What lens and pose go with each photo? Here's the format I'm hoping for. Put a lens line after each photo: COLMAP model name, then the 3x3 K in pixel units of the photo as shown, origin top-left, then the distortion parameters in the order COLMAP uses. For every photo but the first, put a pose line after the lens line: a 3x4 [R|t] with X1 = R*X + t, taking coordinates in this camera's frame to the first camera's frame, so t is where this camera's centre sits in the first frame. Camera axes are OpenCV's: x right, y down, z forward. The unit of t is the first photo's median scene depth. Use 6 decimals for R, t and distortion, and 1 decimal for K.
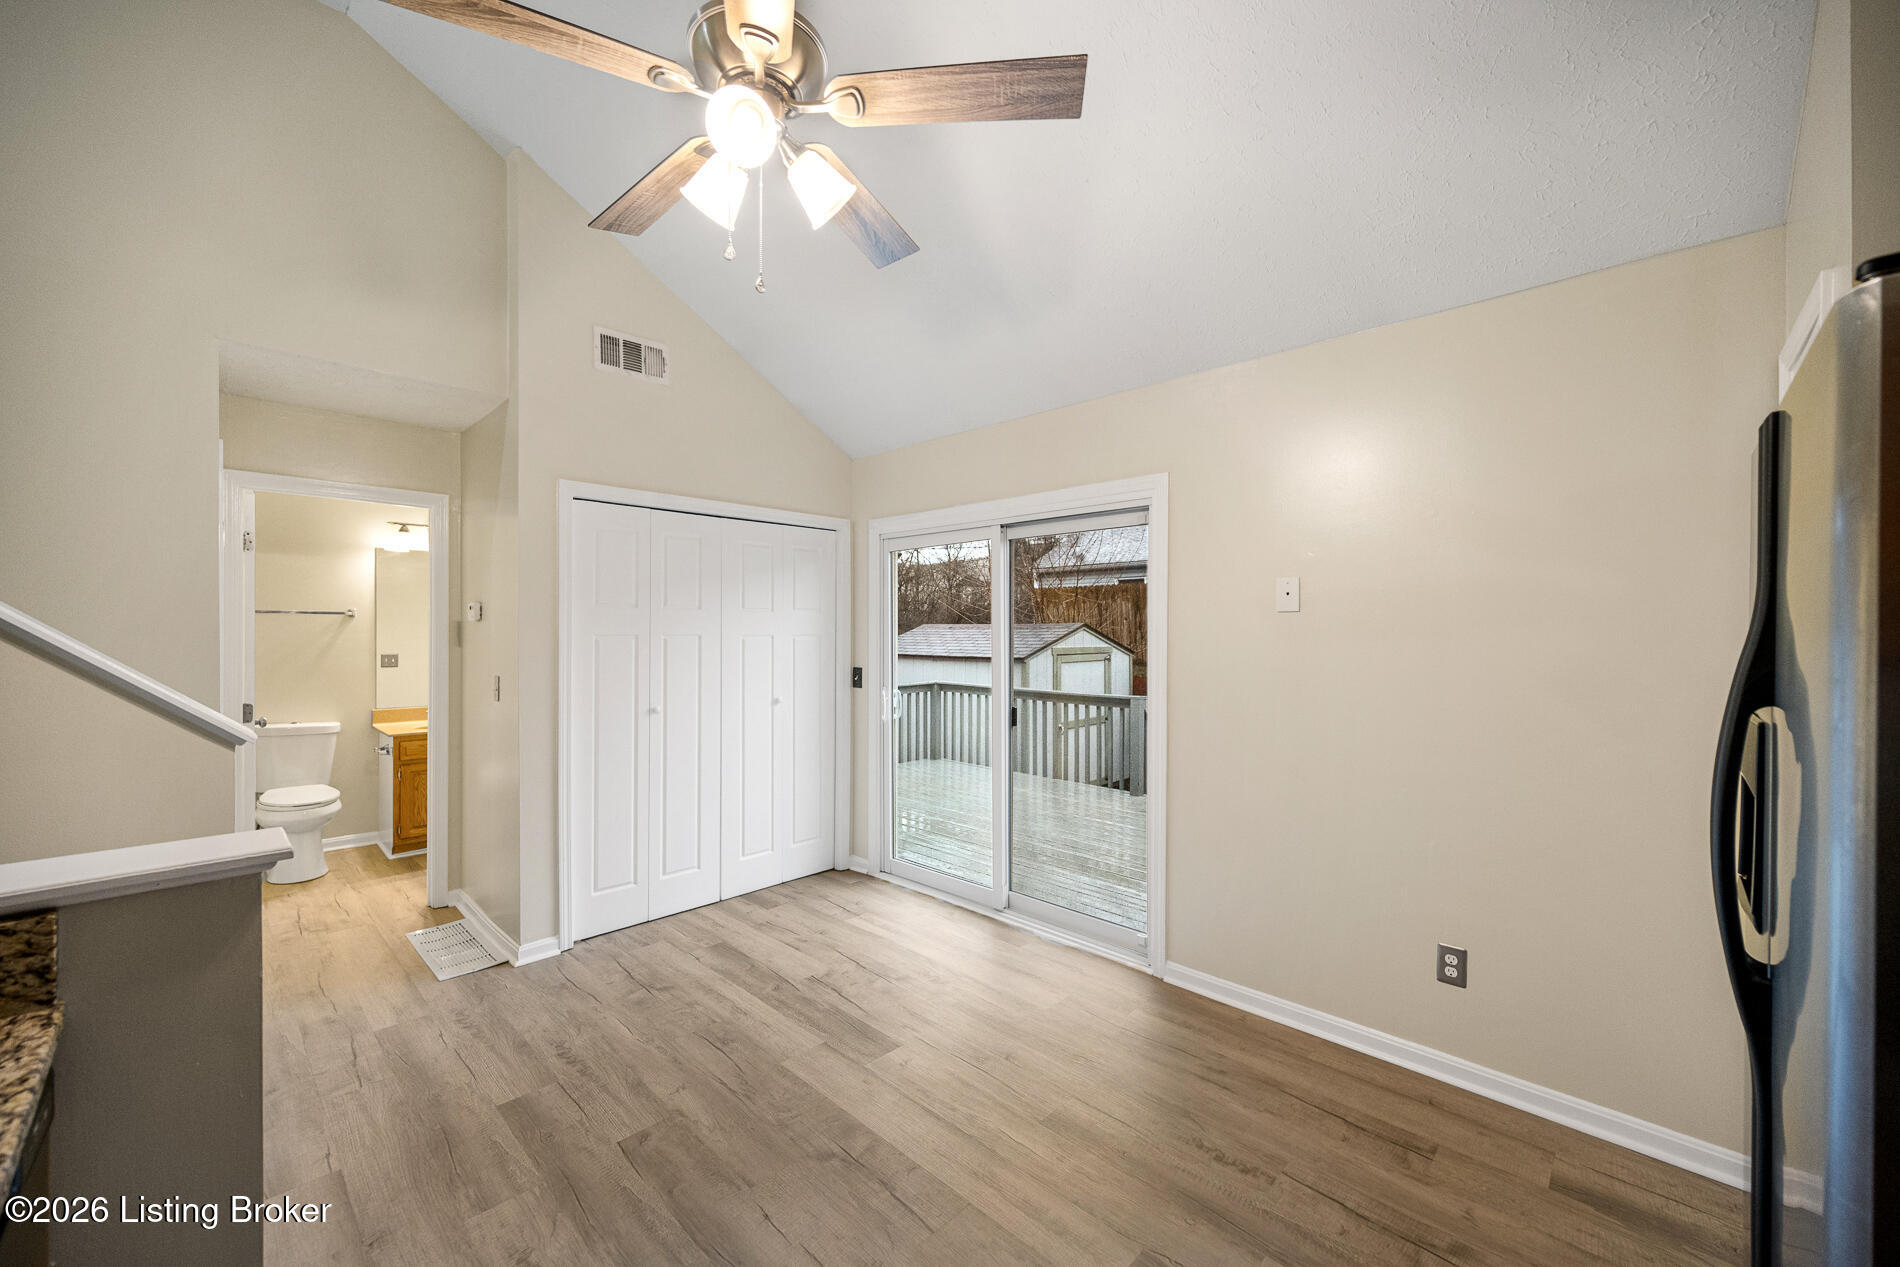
lens RADIAL K [[742.8, 0, 946.7], [0, 742.8, 636.2], [0, 0, 1]] dist [-0.000573, -0.000117]
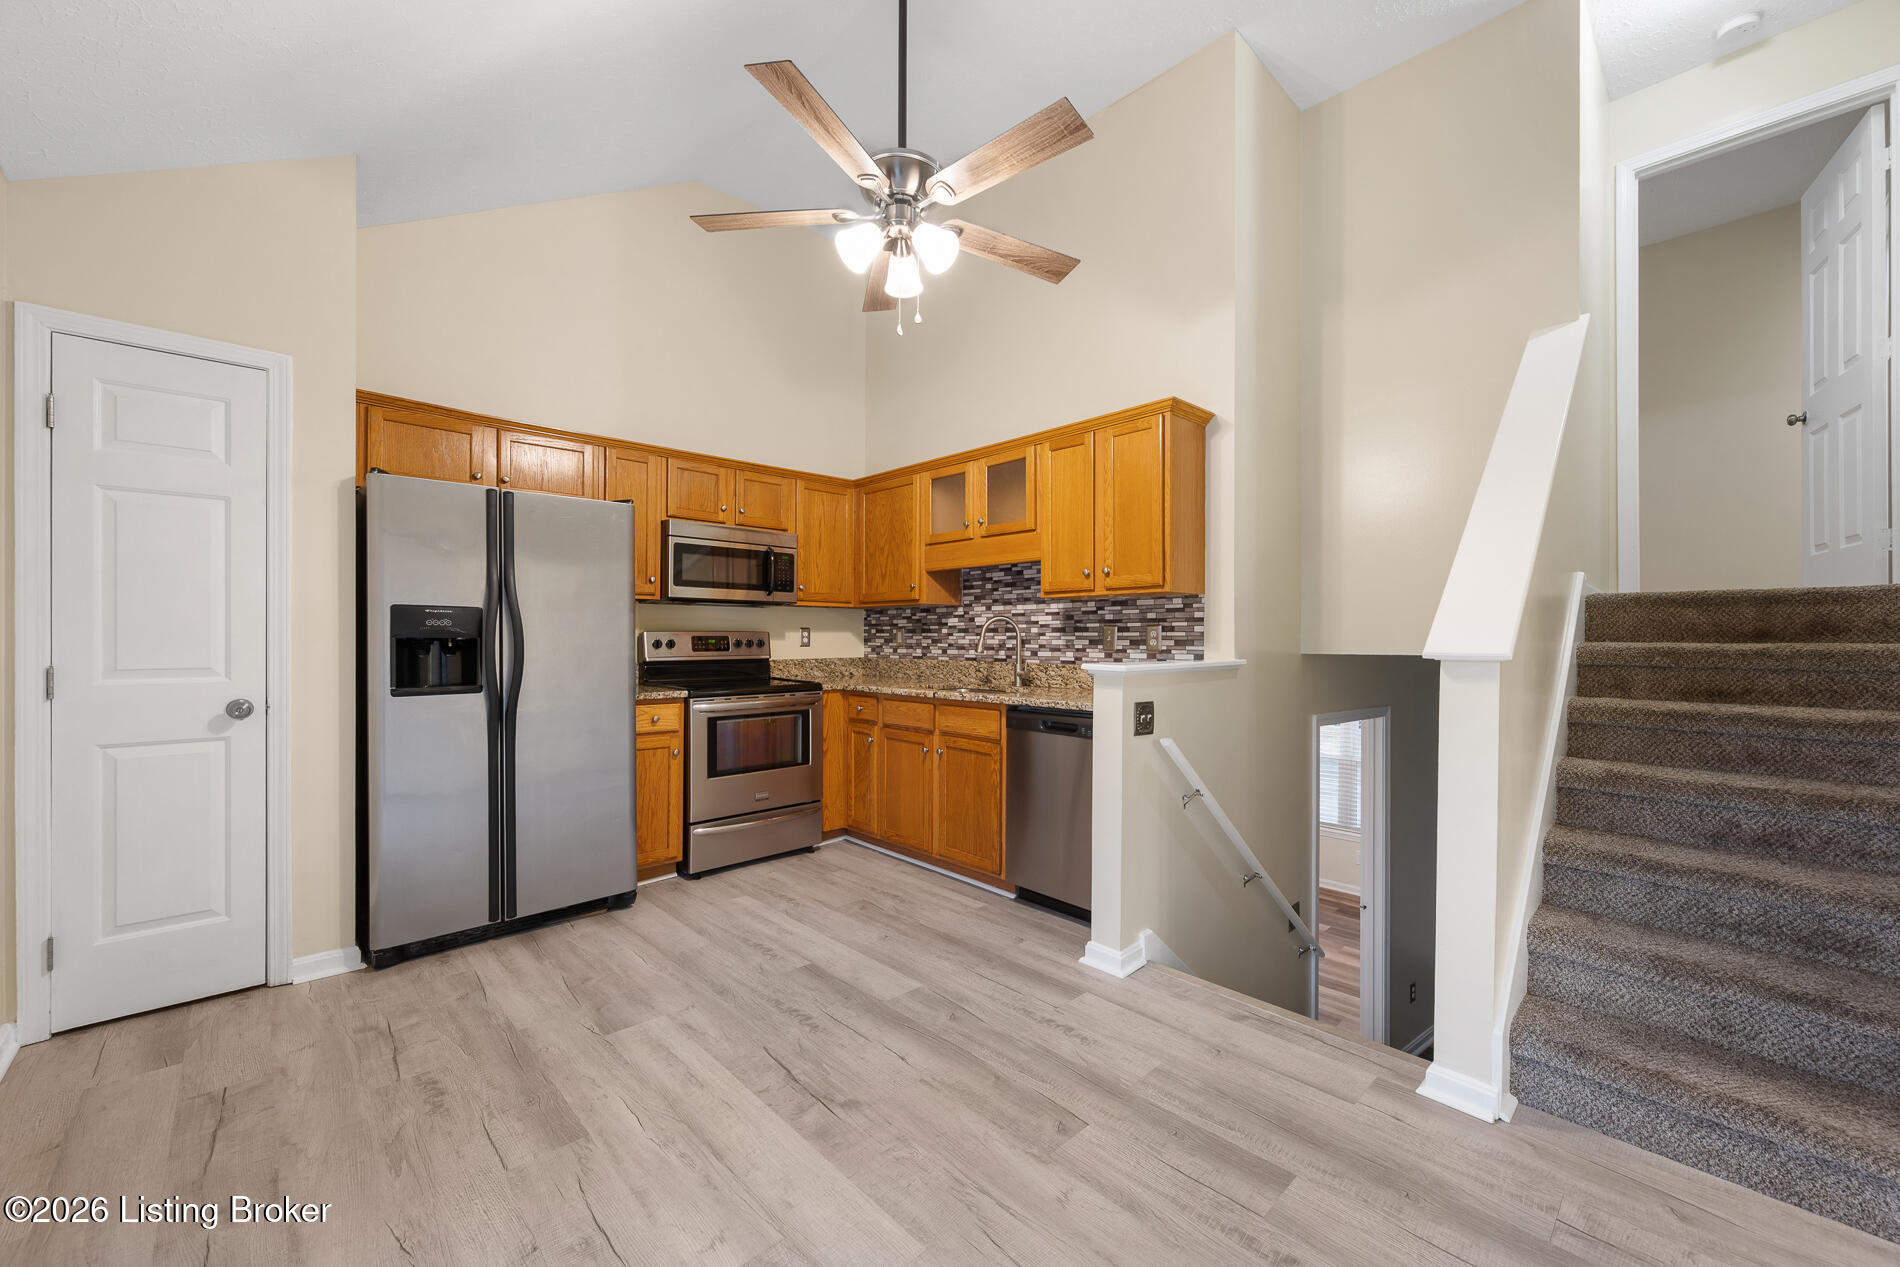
lens RADIAL K [[736.5, 0, 945.9], [0, 736.5, 638.3], [0, 0, 1]] dist [0.001111, -0.000201]
pose [[-0.999063, -0.006943, 0.042725, -0.238316], [-0.006691, 0.999959, 0.006031, 0.083254], [-0.042765, 0.005740, -0.999069, 1.435548]]
